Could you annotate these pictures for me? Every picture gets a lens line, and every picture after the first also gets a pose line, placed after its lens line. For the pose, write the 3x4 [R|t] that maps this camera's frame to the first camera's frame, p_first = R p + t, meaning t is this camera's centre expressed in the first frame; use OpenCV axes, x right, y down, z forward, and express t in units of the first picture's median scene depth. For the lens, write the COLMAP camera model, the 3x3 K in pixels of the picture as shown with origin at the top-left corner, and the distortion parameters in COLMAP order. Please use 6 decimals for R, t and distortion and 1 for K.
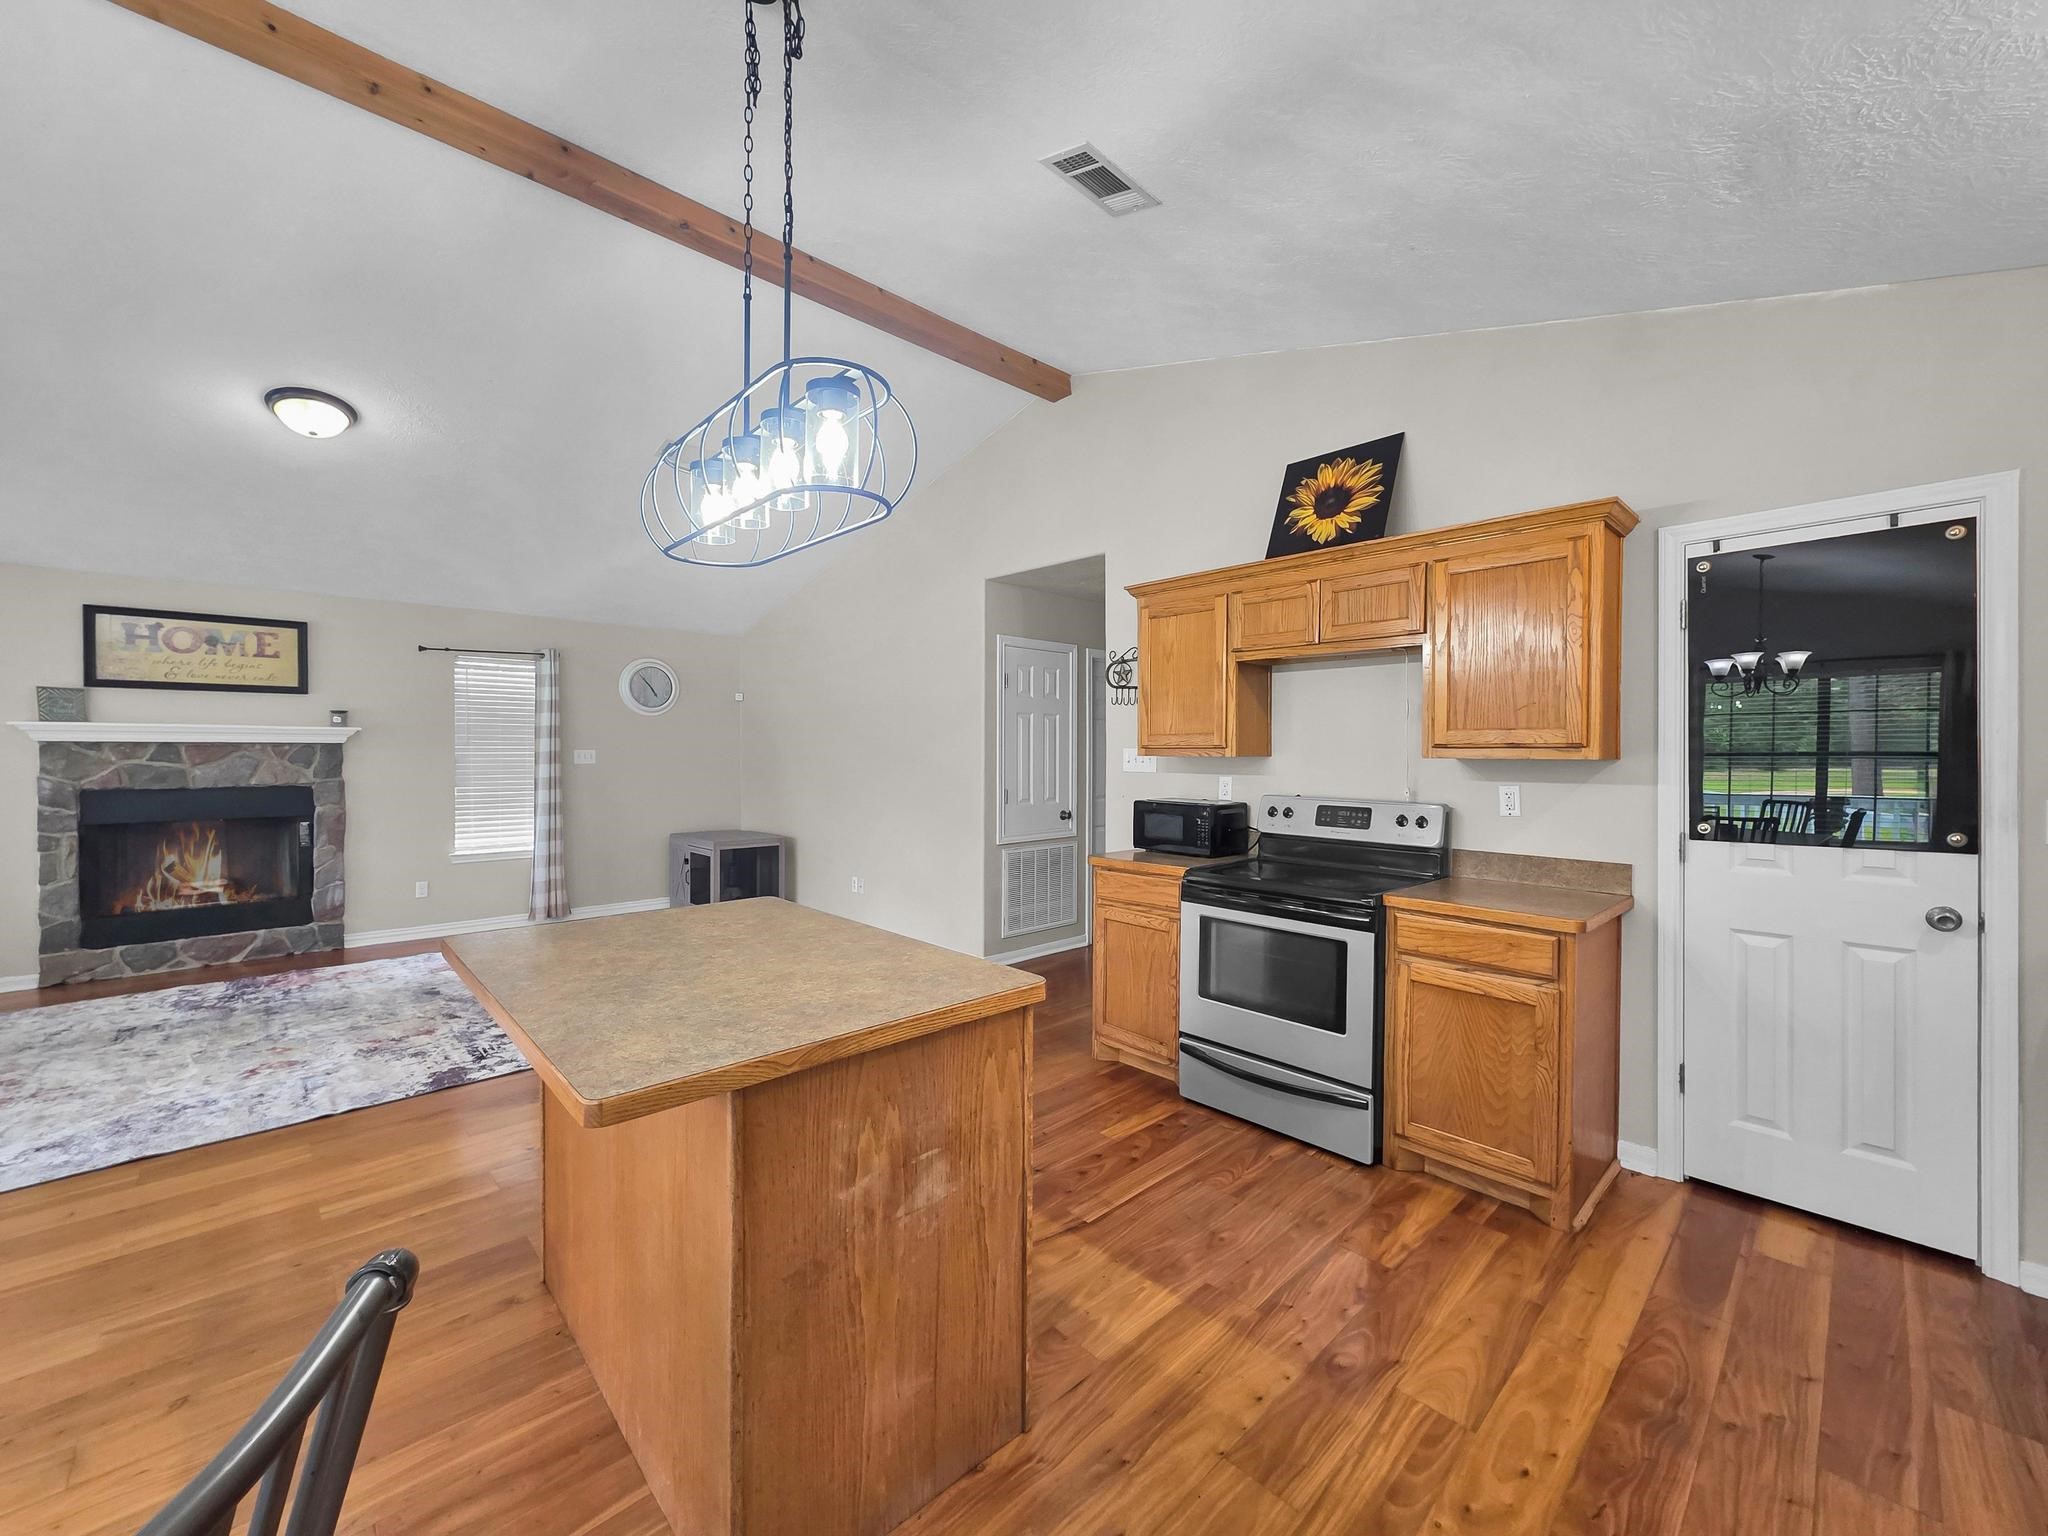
lens RADIAL K [[818.8, 0, 1026.8], [0, 818.8, 757.4], [0, 0, 1]] dist [0.000266, 0.000639]
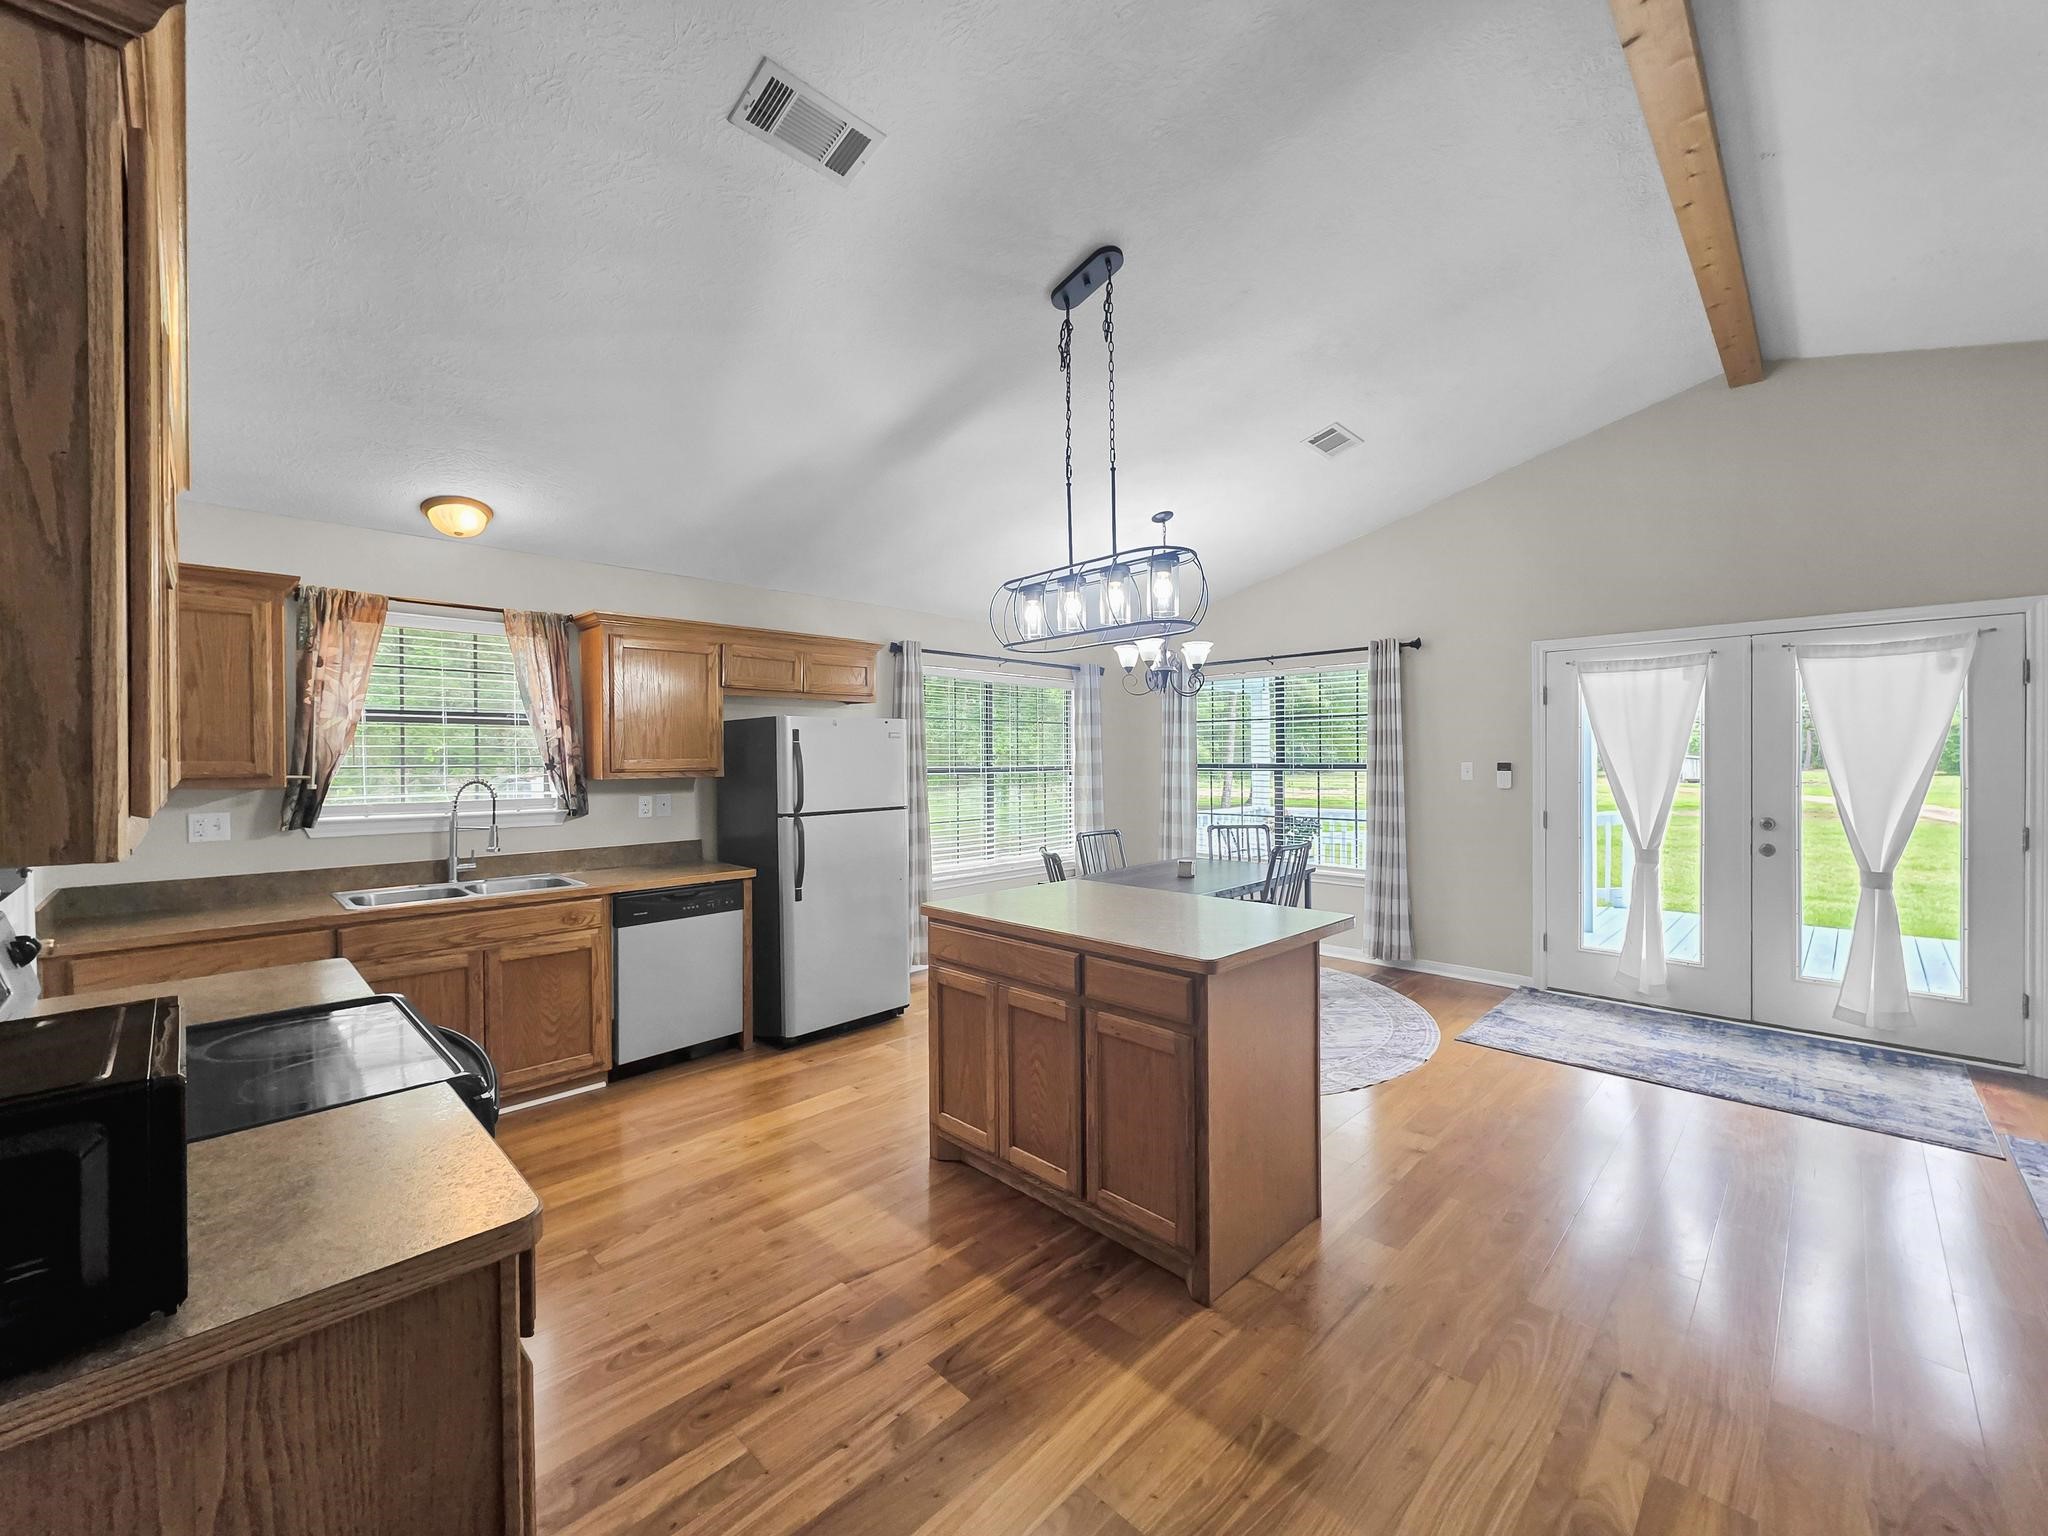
lens RADIAL K [[824.8, 0, 1039.4], [0, 824.8, 759.1], [0, 0, 1]] dist [-0.000309, -0.000245]
pose [[-0.999321, 0.004915, -0.036511, -0.073173], [0.004597, 0.999951, 0.008785, -0.026585], [0.036552, 0.008611, -0.999295, 1.207757]]
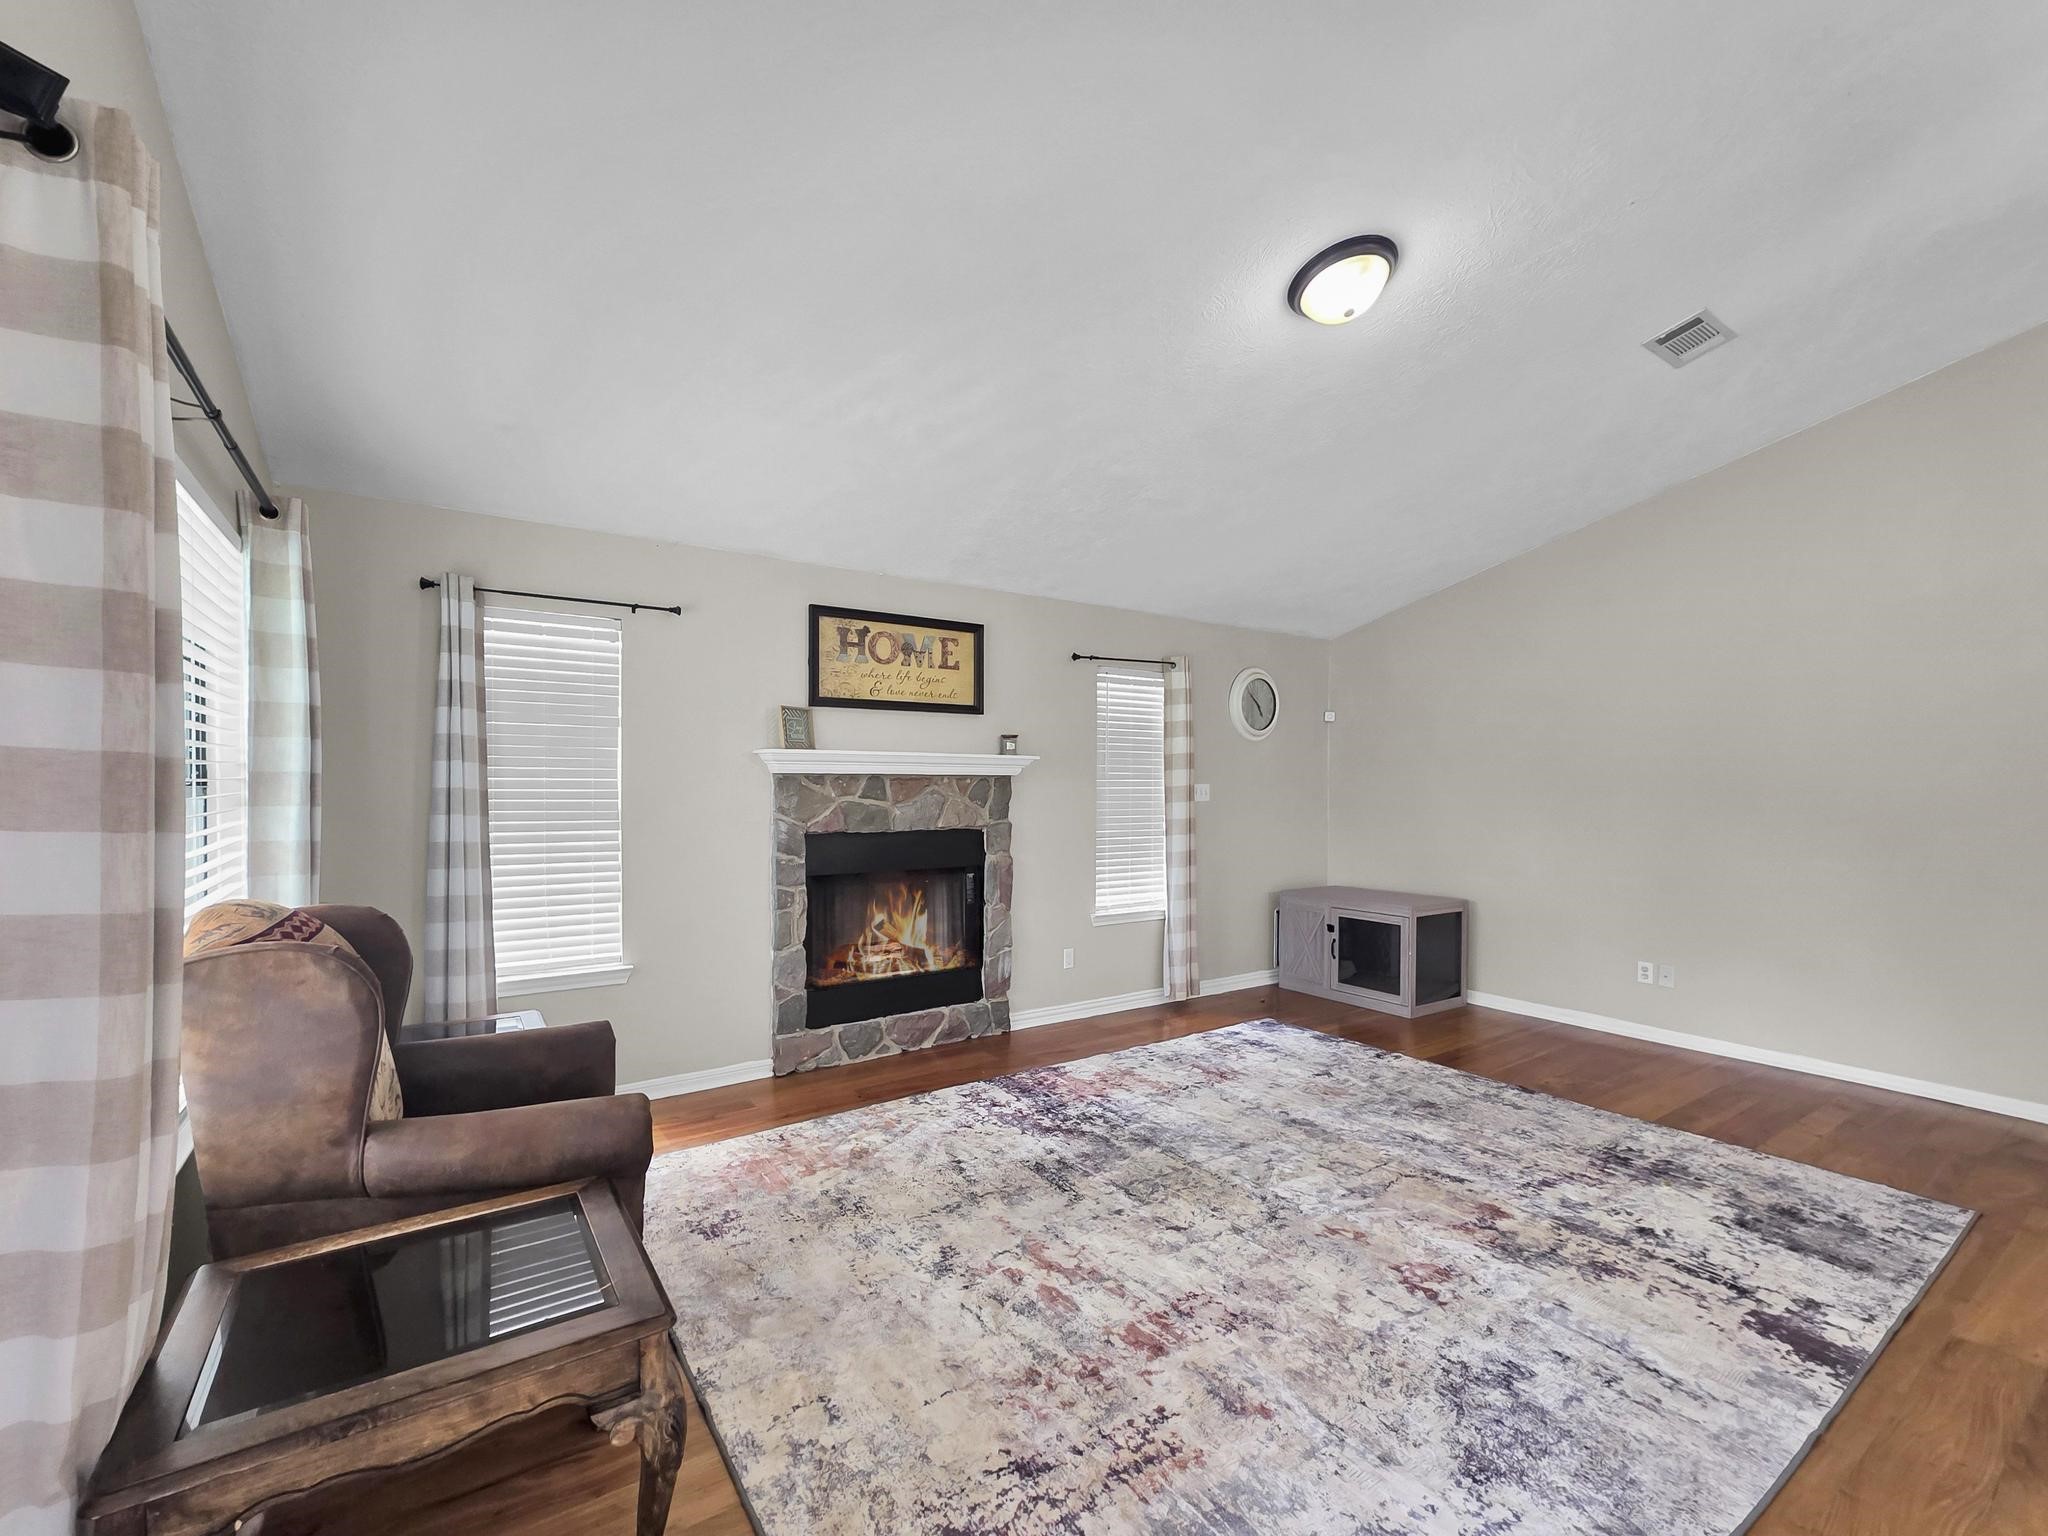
lens RADIAL K [[859.3, 0, 980.4], [0, 859.3, 796.9], [0, 0, 1]] dist [0.000692, 0.000289]
pose [[0.981825, 0.003438, -0.189757, -1.033041], [-0.002257, 0.999977, 0.006442, -0.002695], [0.189774, -0.005897, 0.981810, 0.248280]]
